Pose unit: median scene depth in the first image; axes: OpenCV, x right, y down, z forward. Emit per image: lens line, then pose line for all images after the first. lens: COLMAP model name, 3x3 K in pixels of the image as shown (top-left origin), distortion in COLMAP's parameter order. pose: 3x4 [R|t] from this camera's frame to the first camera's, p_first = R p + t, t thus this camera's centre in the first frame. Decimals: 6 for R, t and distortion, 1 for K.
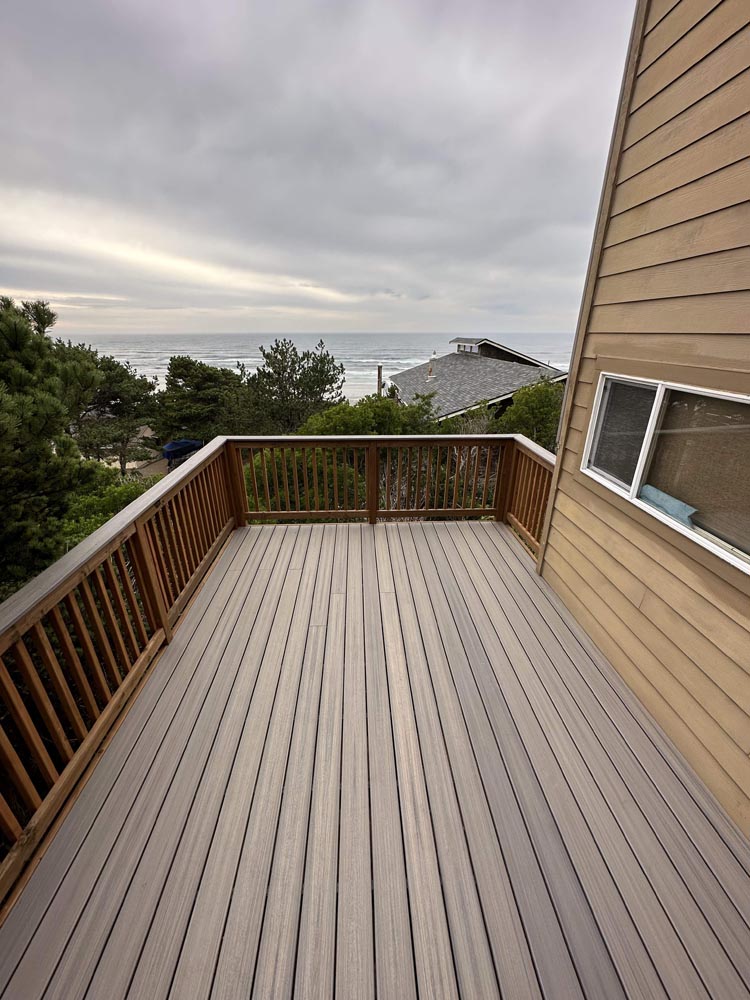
lens RADIAL K [[394.9, 0, 375.0], [0, 394.9, 500.0], [0, 0, 1]] dist [-0.000084, 0.000145]
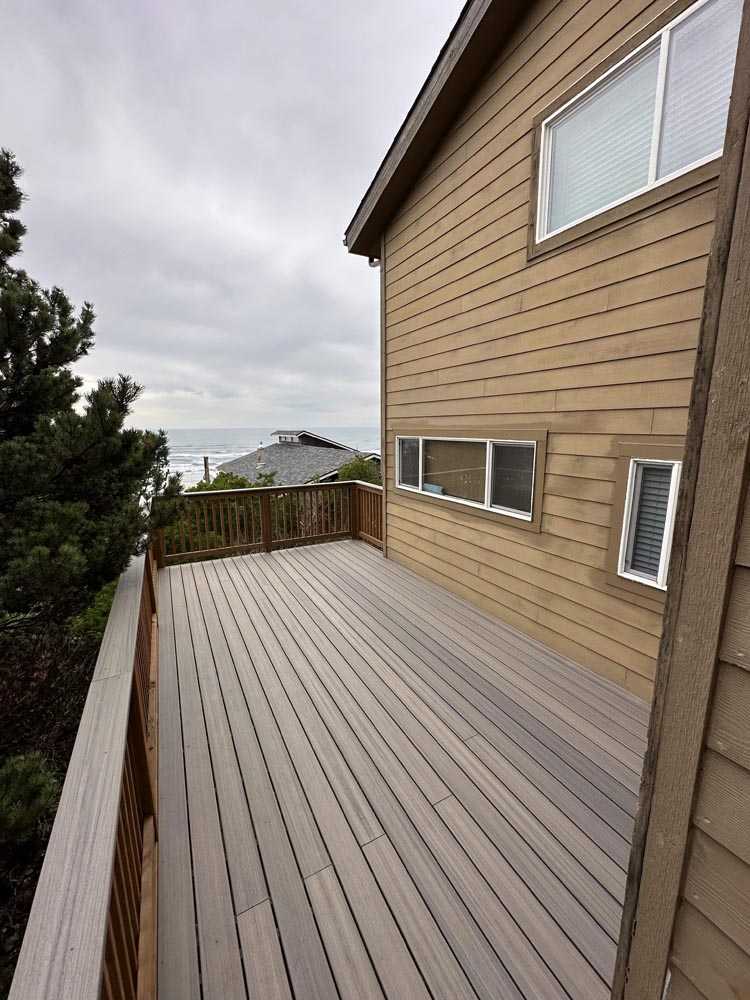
lens RADIAL K [[394.9, 0, 375.0], [0, 394.9, 500.0], [0, 0, 1]] dist [-0.000084, 0.000145]
pose [[0.901779, -0.086415, 0.423470, -0.300246], [0.176444, 0.968047, -0.178194, 0.246541], [-0.394540, 0.235410, 0.888212, -0.496209]]
